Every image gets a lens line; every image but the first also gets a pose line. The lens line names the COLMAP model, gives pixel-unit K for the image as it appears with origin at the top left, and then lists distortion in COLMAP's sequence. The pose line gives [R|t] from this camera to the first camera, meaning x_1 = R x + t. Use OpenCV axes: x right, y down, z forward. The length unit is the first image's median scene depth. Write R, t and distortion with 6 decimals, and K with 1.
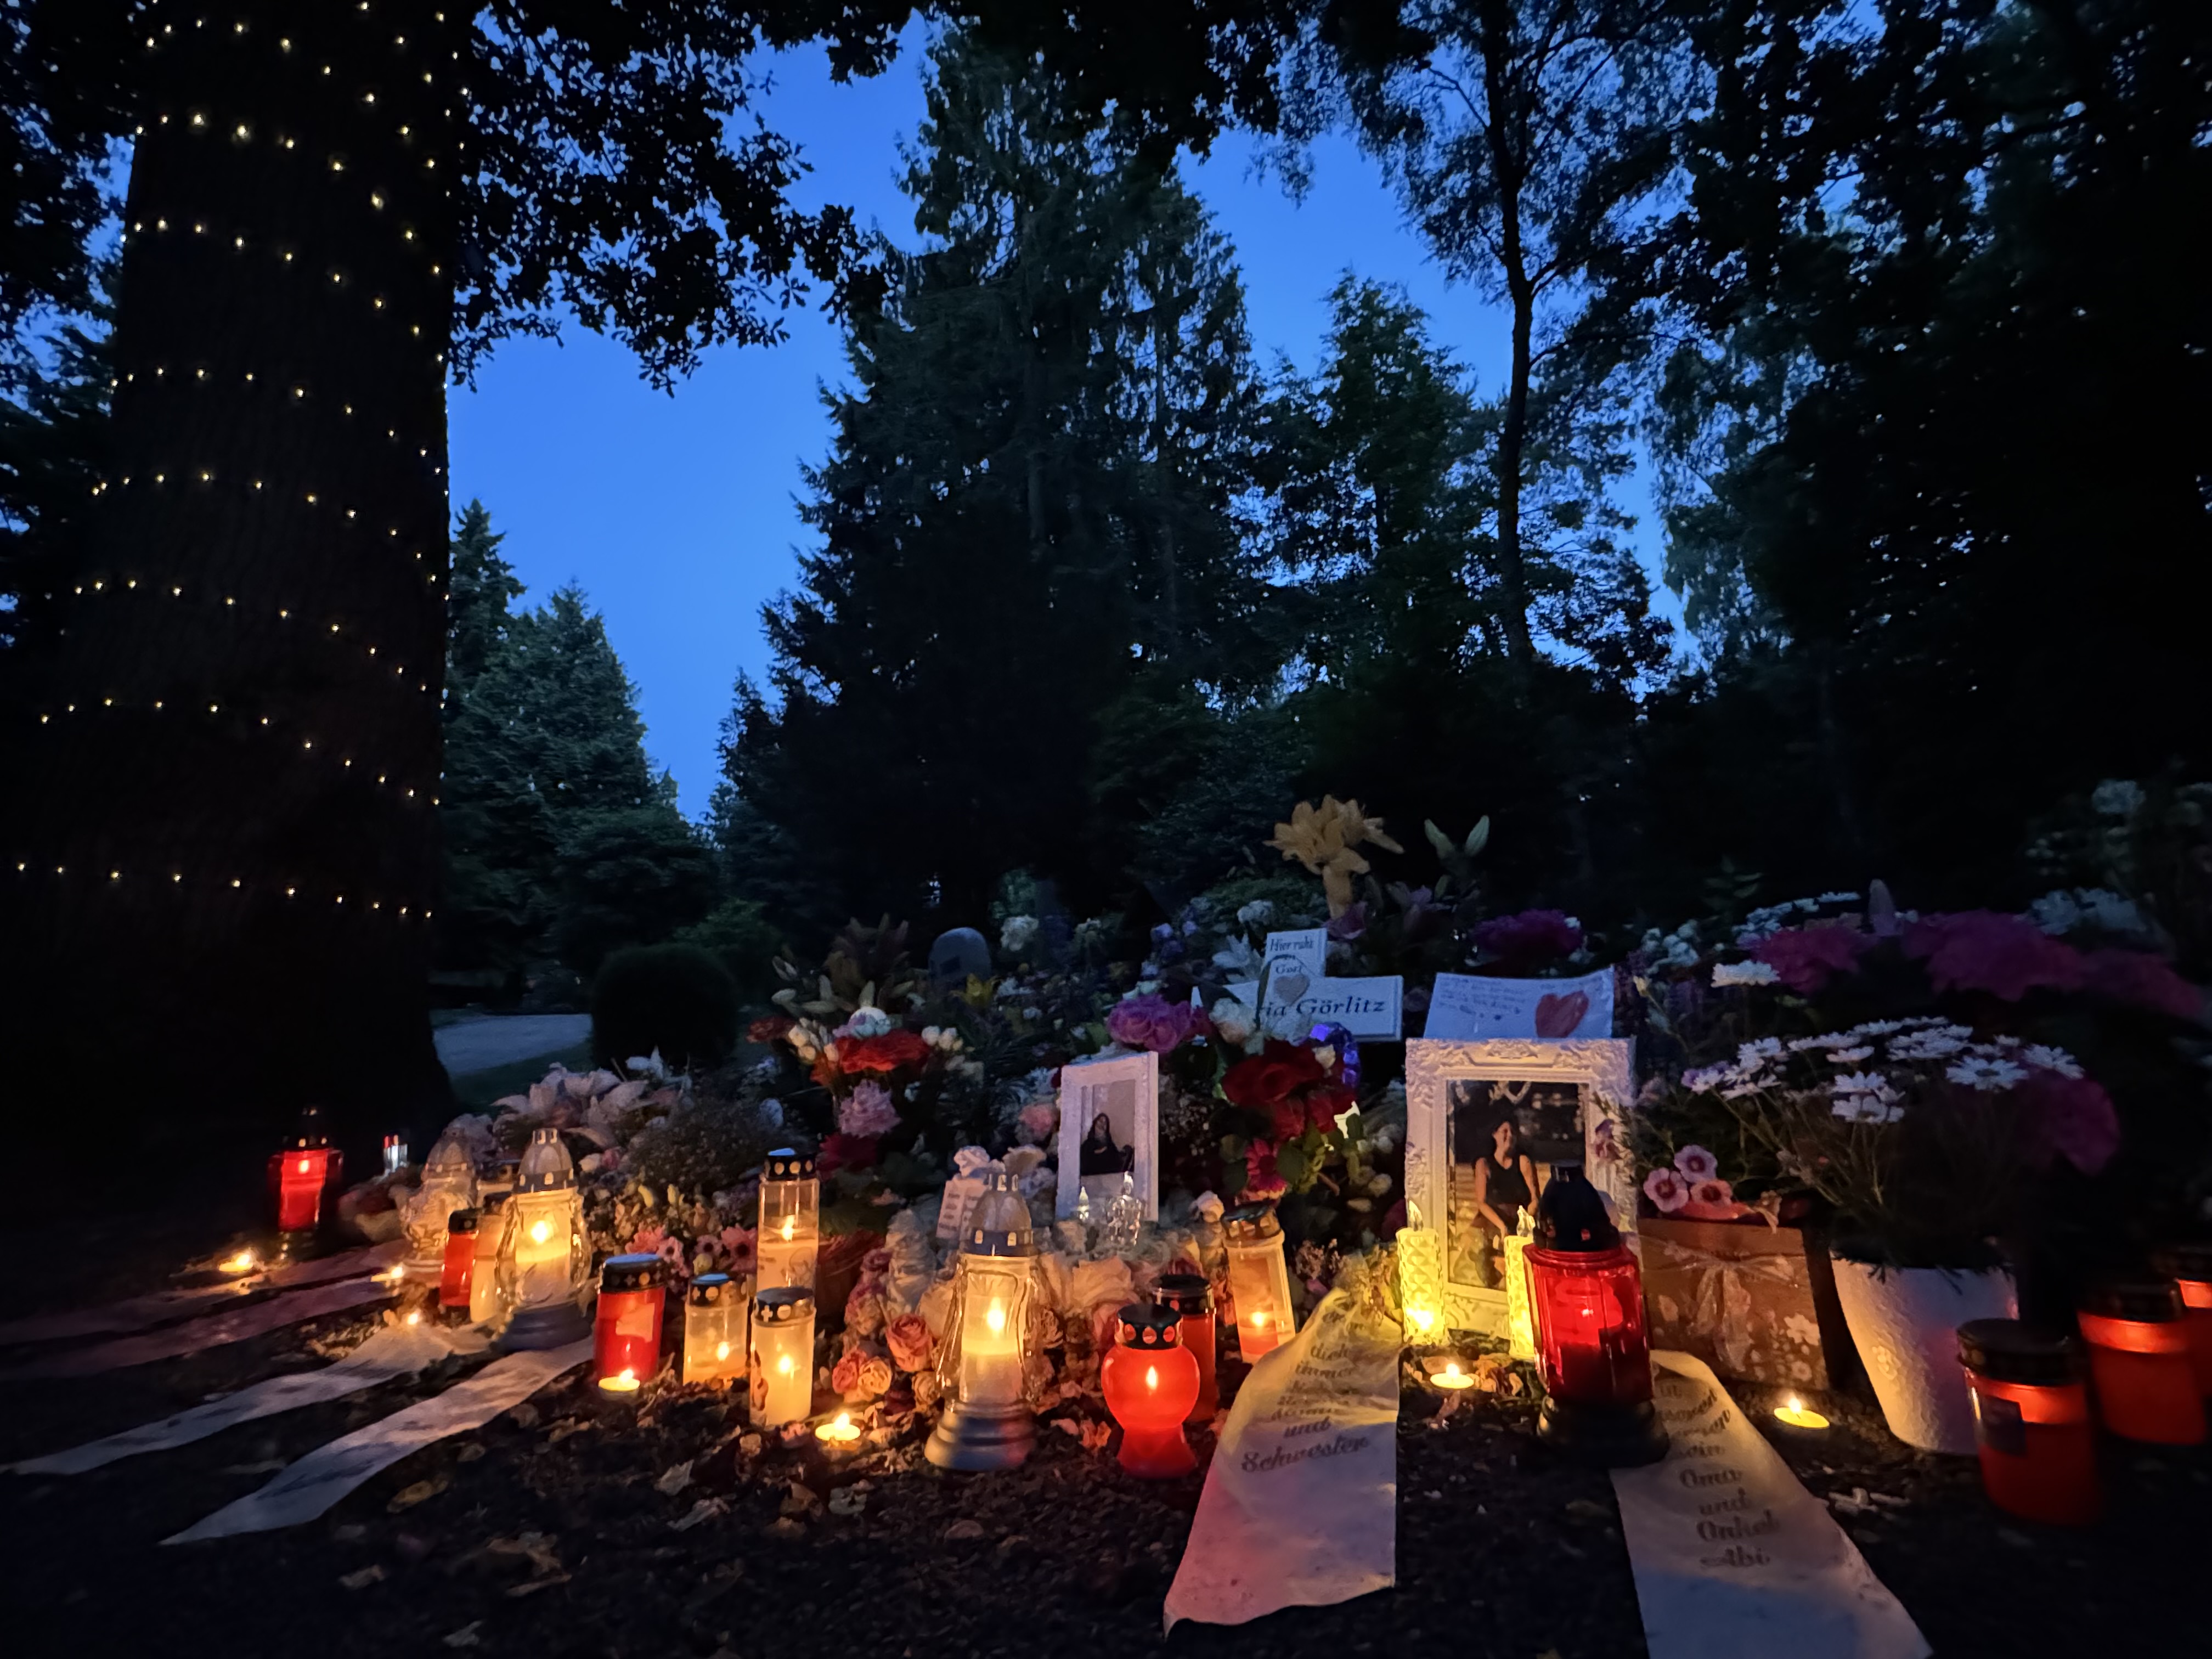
lens RADIAL K [[1178.3, 0, 1000.7], [0, 1178.3, 779.7], [0, 0, 1]] dist [-0.008496, 0.004070]
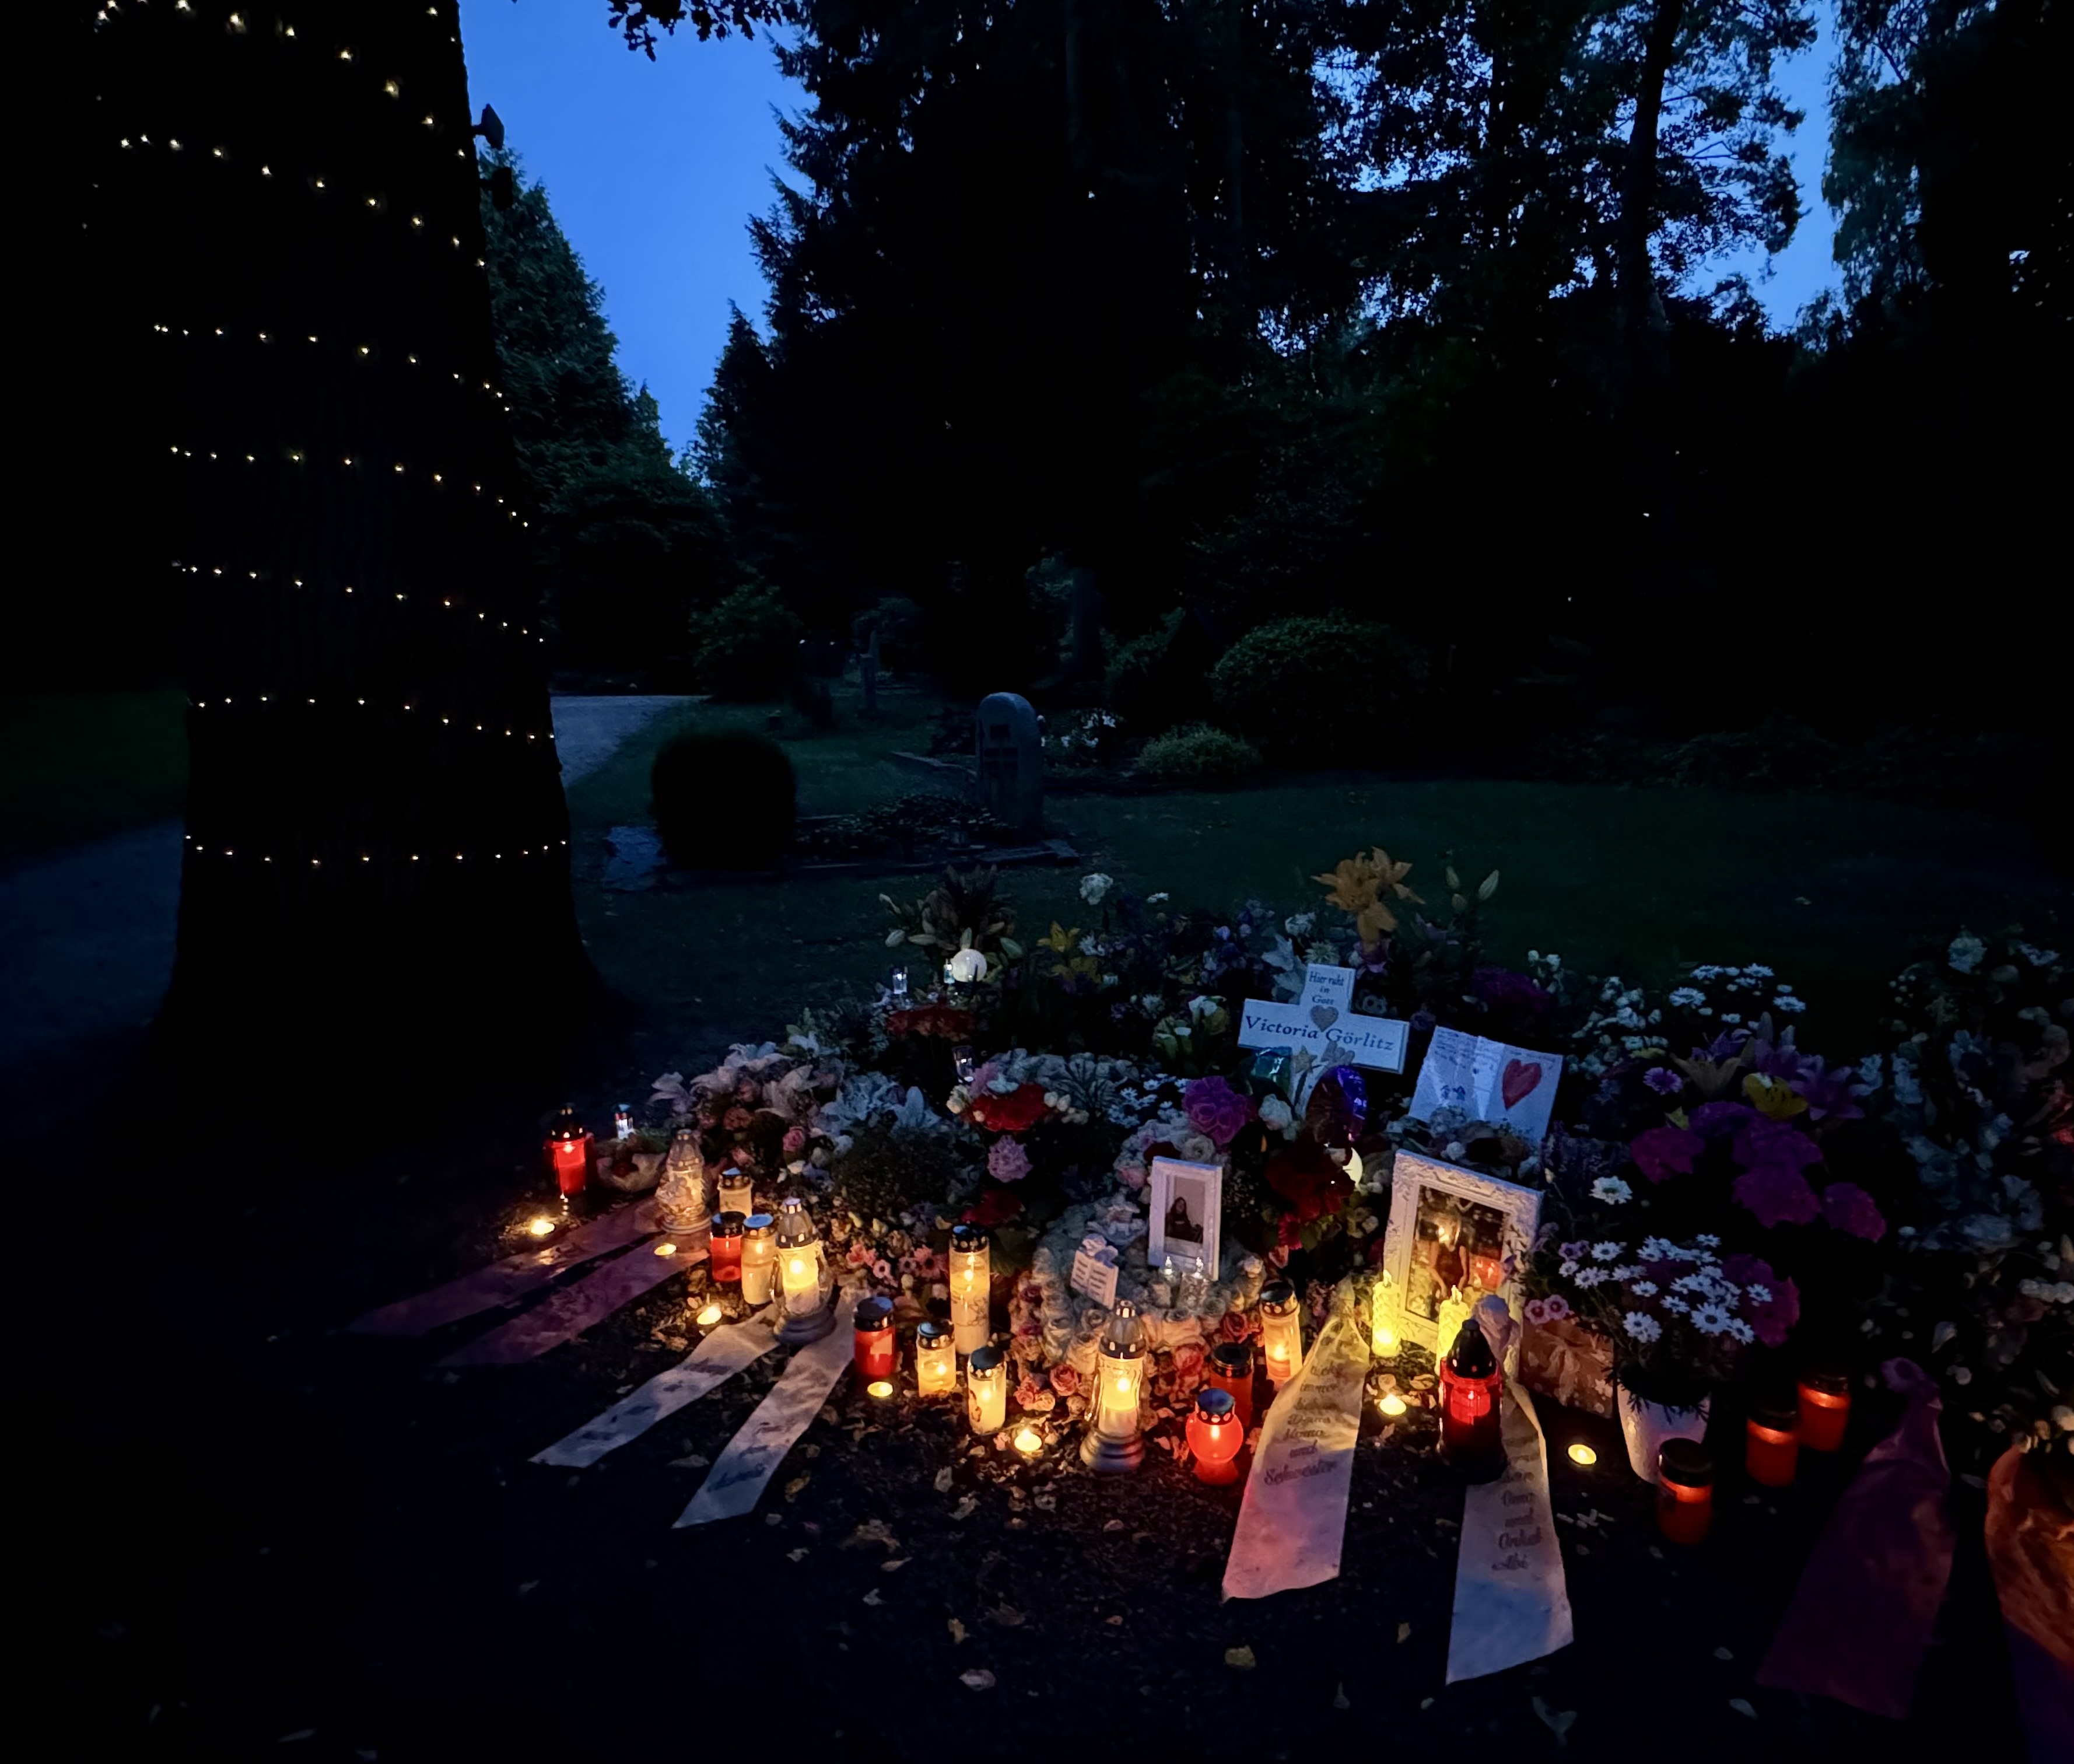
lens RADIAL K [[1263.0, 0, 1035.8], [0, 1263.0, 881.9], [0, 0, 1]] dist [-0.006035, 0.003008]
pose [[0.999977, -0.004279, 0.005299, -0.083295], [0.002077, 0.932498, 0.361170, -0.537288], [-0.006487, -0.361151, 0.932485, -0.256461]]
